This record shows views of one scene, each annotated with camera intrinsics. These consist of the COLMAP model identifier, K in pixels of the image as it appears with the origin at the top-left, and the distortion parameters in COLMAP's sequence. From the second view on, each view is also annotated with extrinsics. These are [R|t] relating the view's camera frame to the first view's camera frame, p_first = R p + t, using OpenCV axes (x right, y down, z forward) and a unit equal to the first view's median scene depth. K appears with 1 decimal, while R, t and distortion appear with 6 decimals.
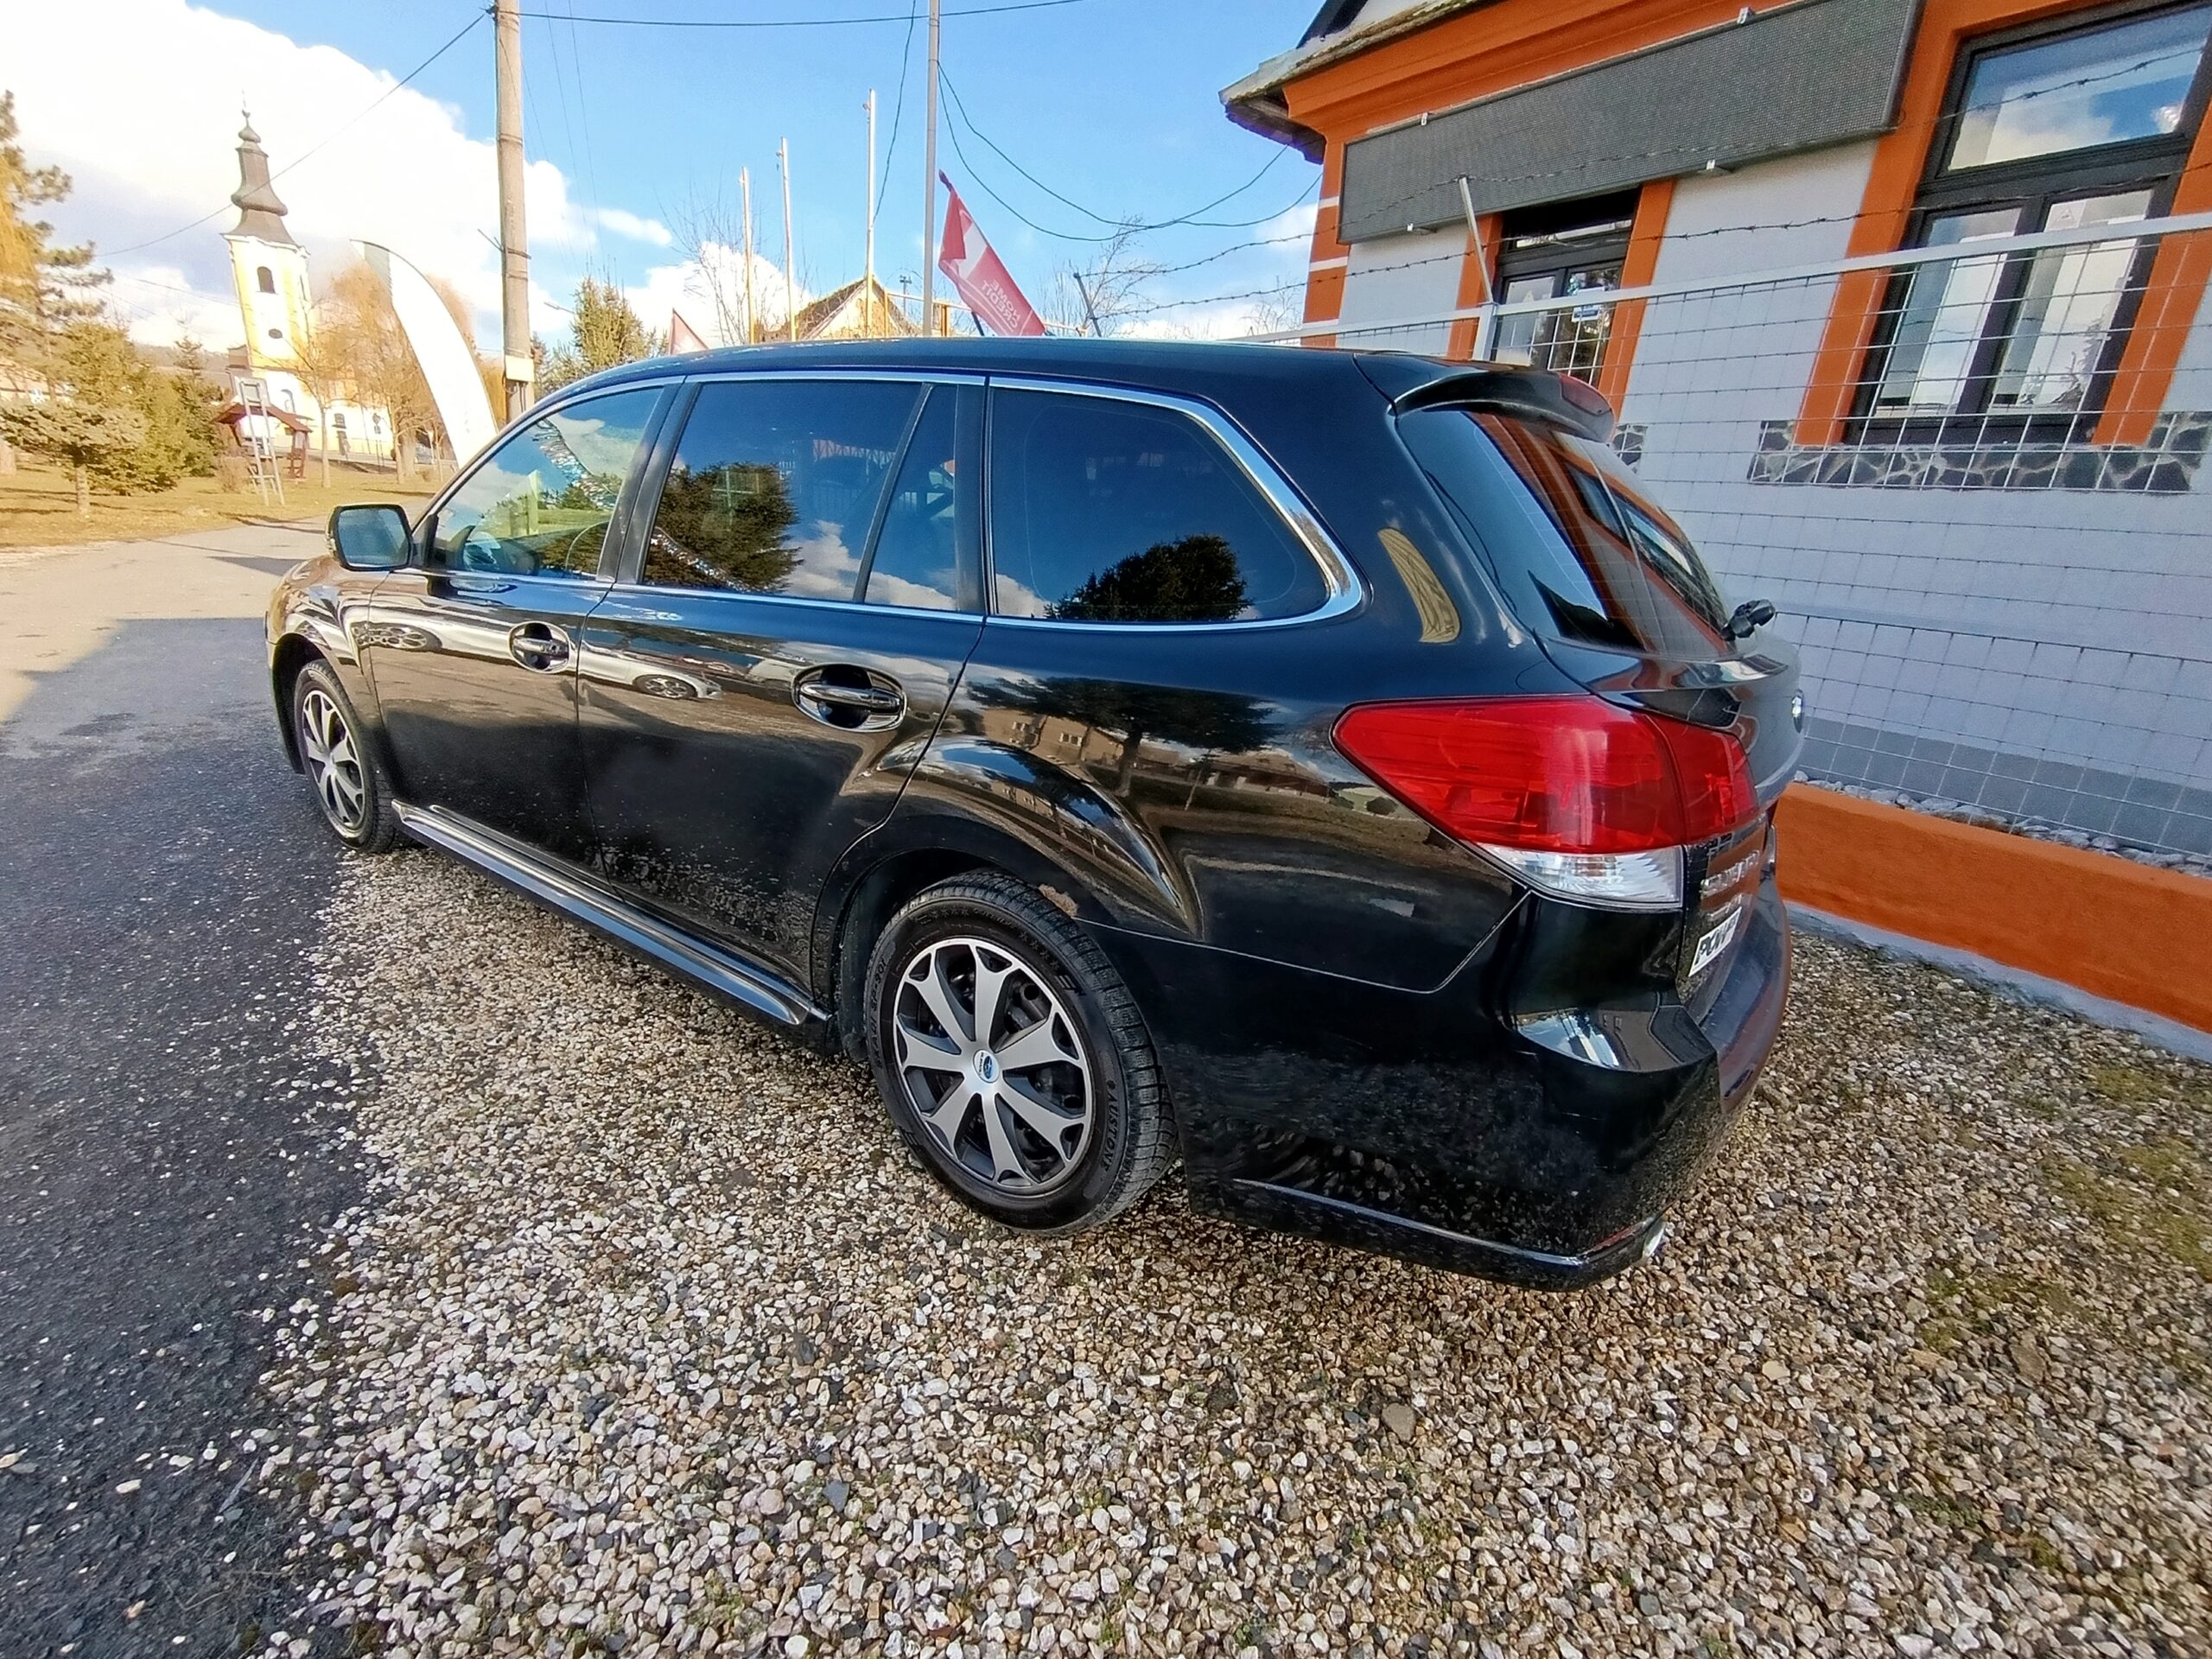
lens RADIAL K [[1009.5, 0, 1117.6], [0, 1009.5, 852.9], [0, 0, 1]] dist [-0.014897, 0.014426]
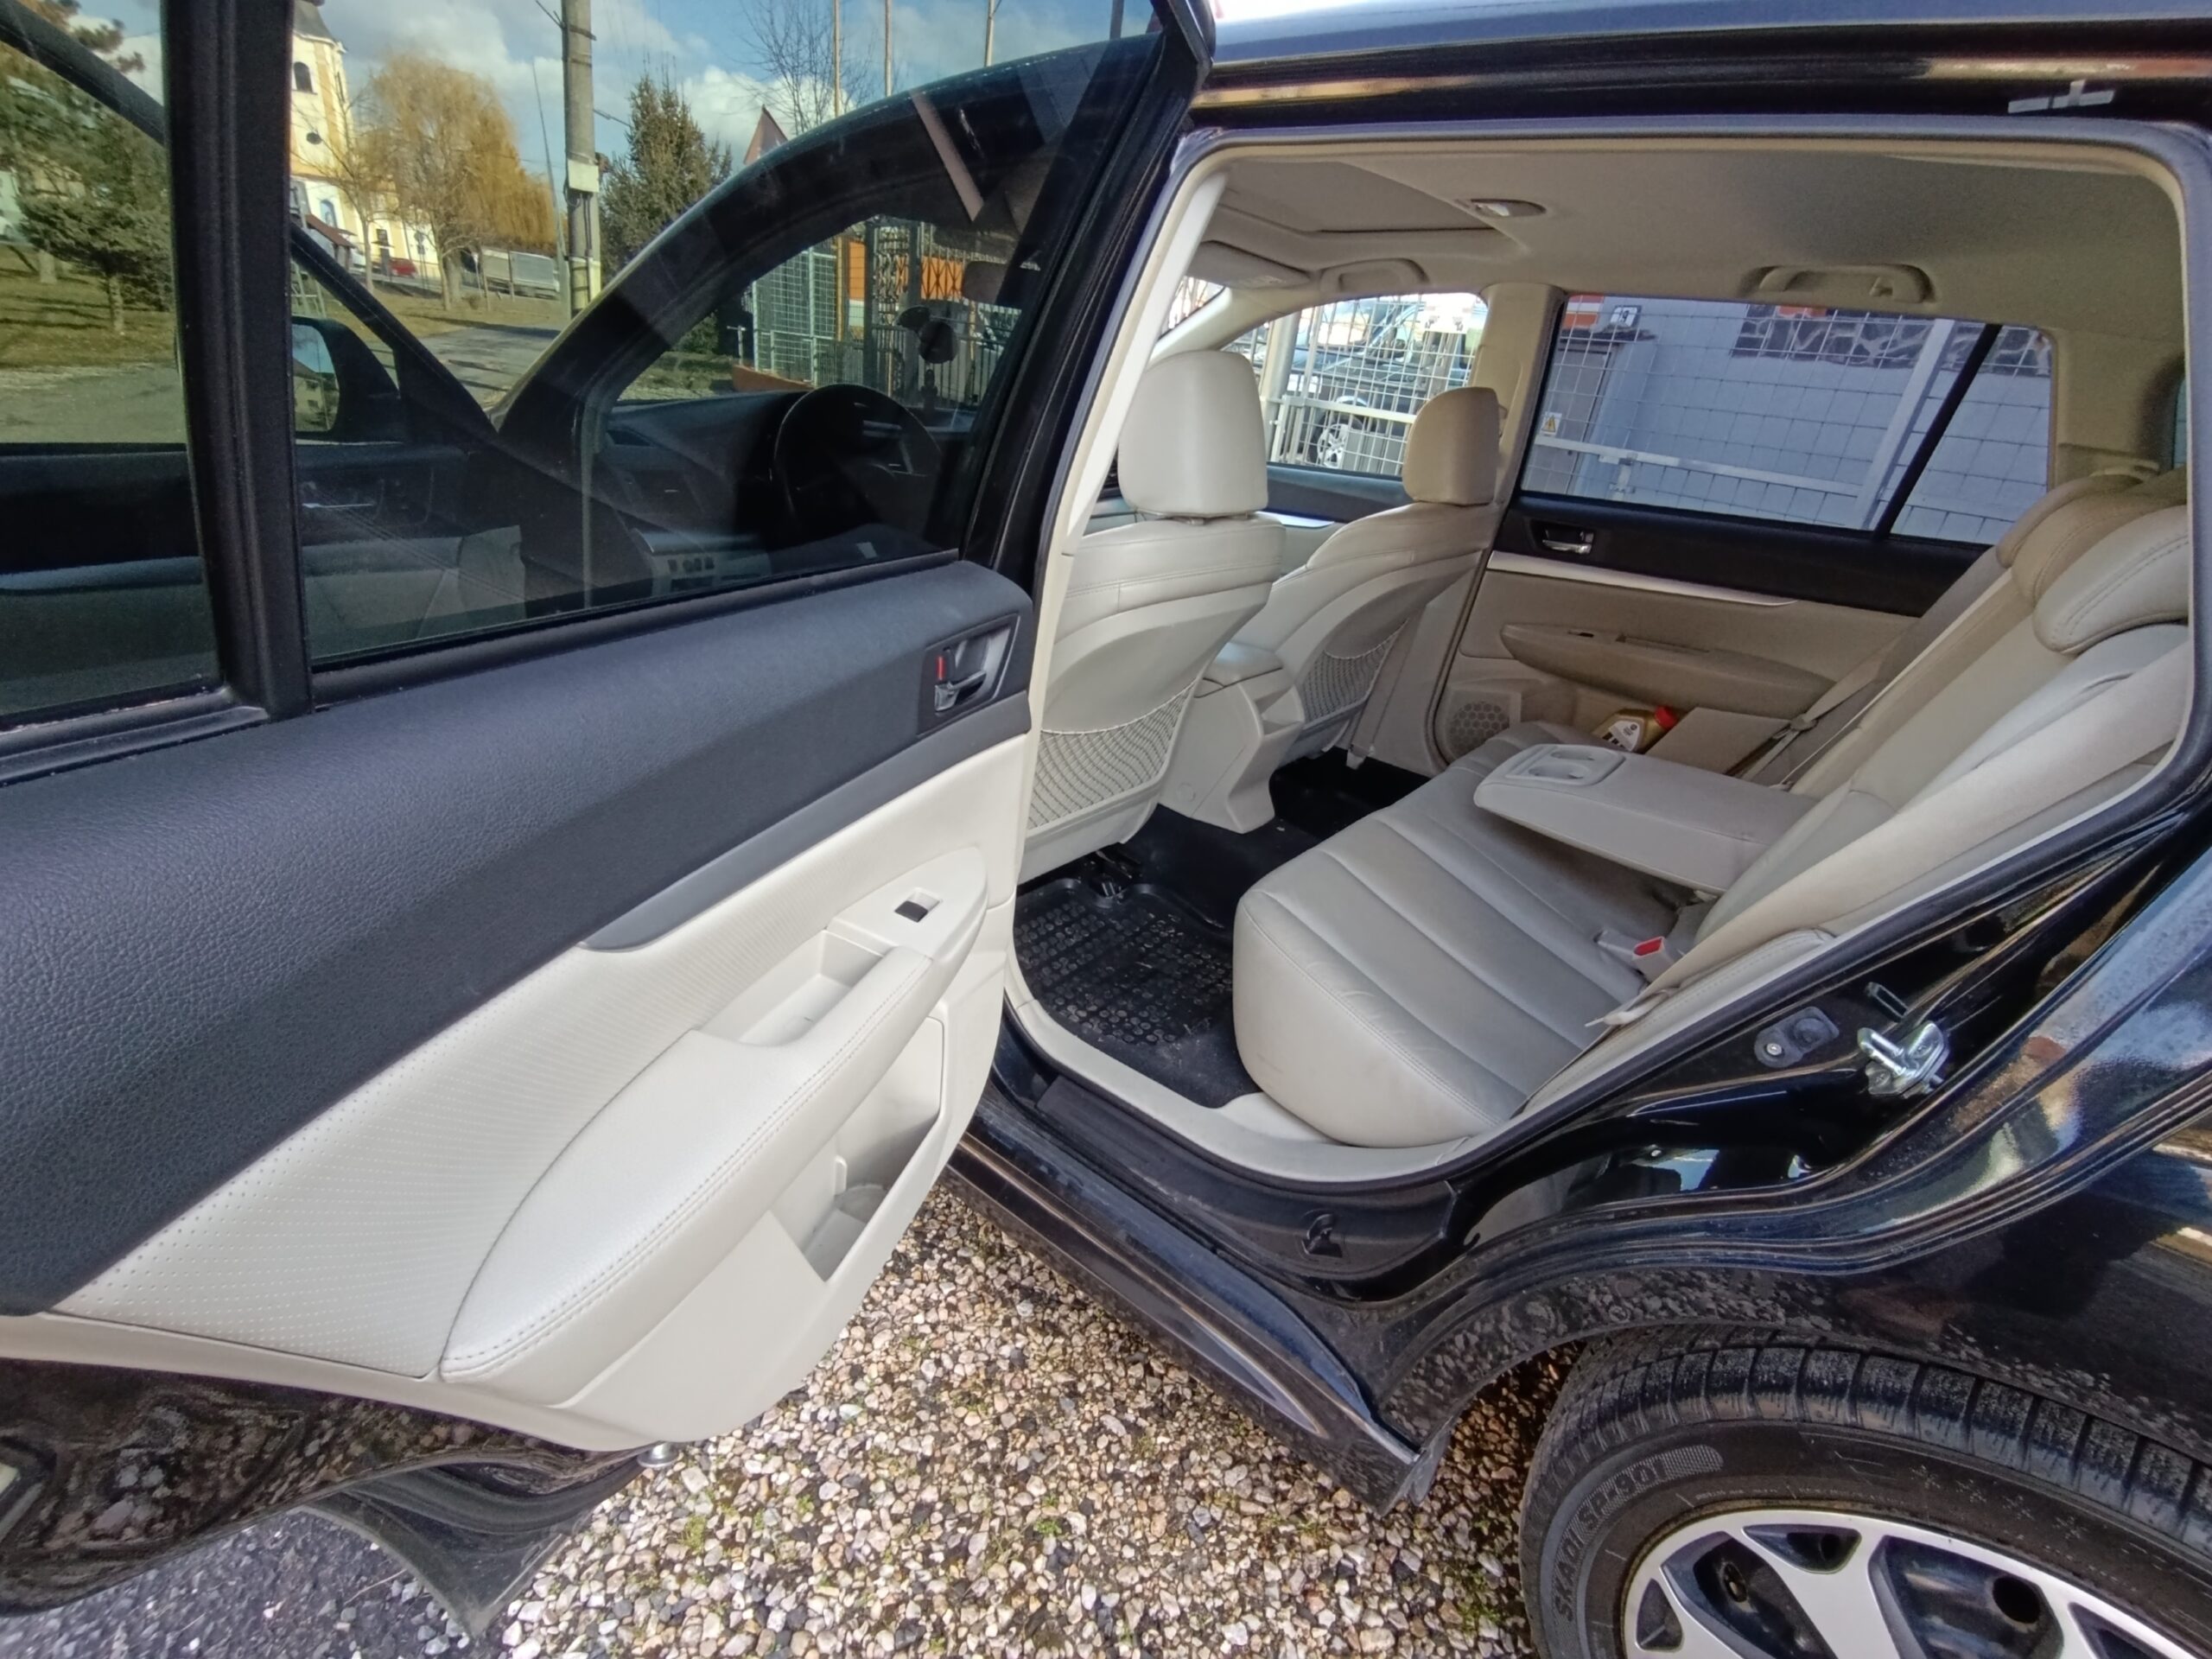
lens RADIAL K [[1009.5, 0, 1117.6], [0, 1009.5, 852.9], [0, 0, 1]] dist [-0.014897, 0.014426]
pose [[0.997715, 0.058917, -0.033070, -0.432687], [-0.054617, 0.991447, 0.118535, -0.184150], [0.039771, -0.116458, 0.992399, 0.532687]]
